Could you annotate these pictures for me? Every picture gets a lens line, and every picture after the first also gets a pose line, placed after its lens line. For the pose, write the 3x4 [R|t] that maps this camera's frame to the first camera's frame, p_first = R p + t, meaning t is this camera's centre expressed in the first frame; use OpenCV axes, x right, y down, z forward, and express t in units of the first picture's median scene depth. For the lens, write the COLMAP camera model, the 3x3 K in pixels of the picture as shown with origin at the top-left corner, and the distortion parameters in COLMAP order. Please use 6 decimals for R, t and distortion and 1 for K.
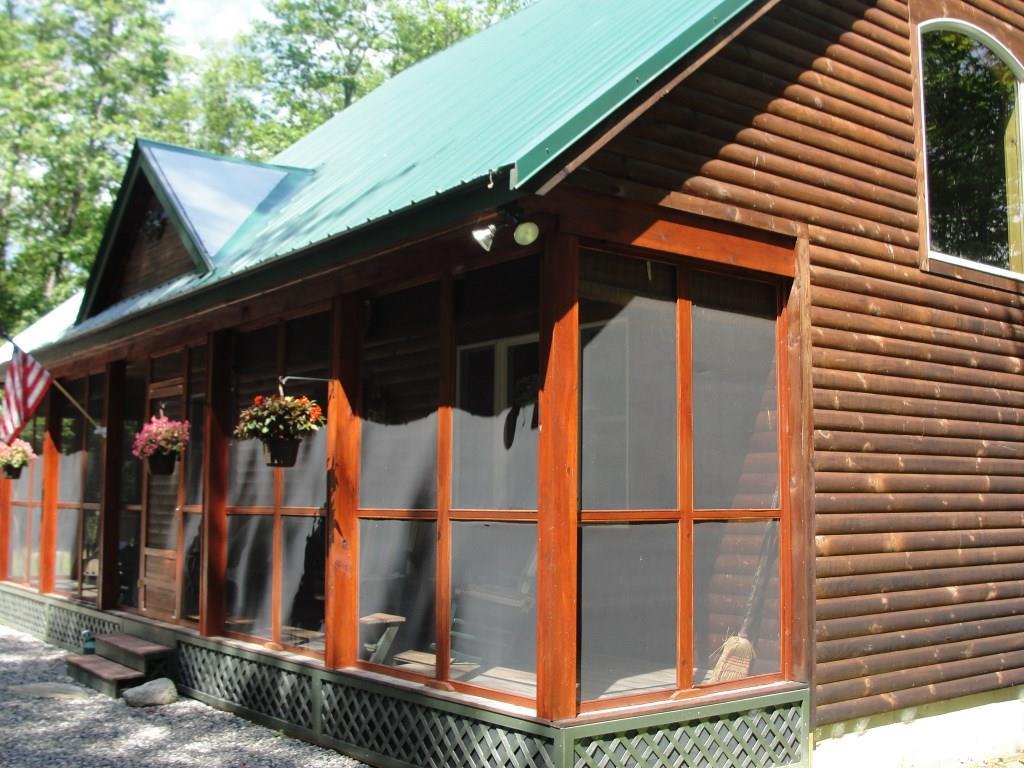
lens RADIAL K [[1149.3, 0, 511.7], [0, 1149.3, 383.8], [0, 0, 1]] dist [-0.123462, 0.000000]
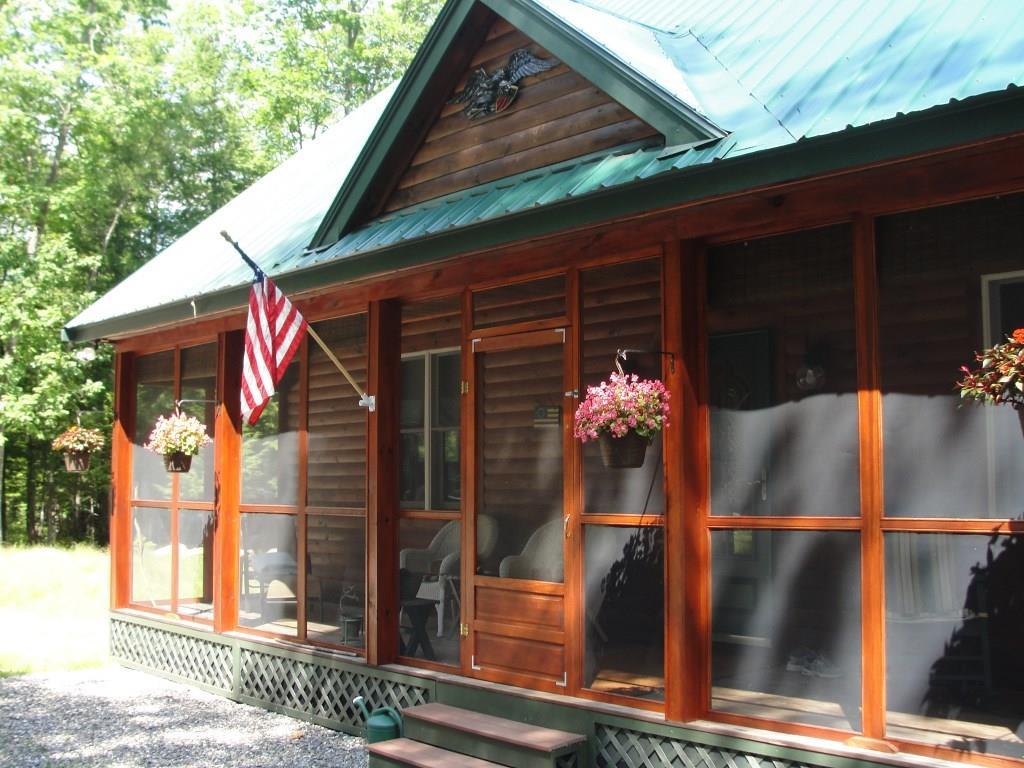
lens RADIAL K [[1149.3, 0, 512.6], [0, 1149.3, 385.0], [0, 0, 1]] dist [-0.123462, 0.000000]
pose [[0.996299, -0.000522, 0.085950, -0.346732], [-0.001115, 0.999819, 0.018993, 0.018946], [-0.085944, -0.019018, 0.996118, 0.314360]]
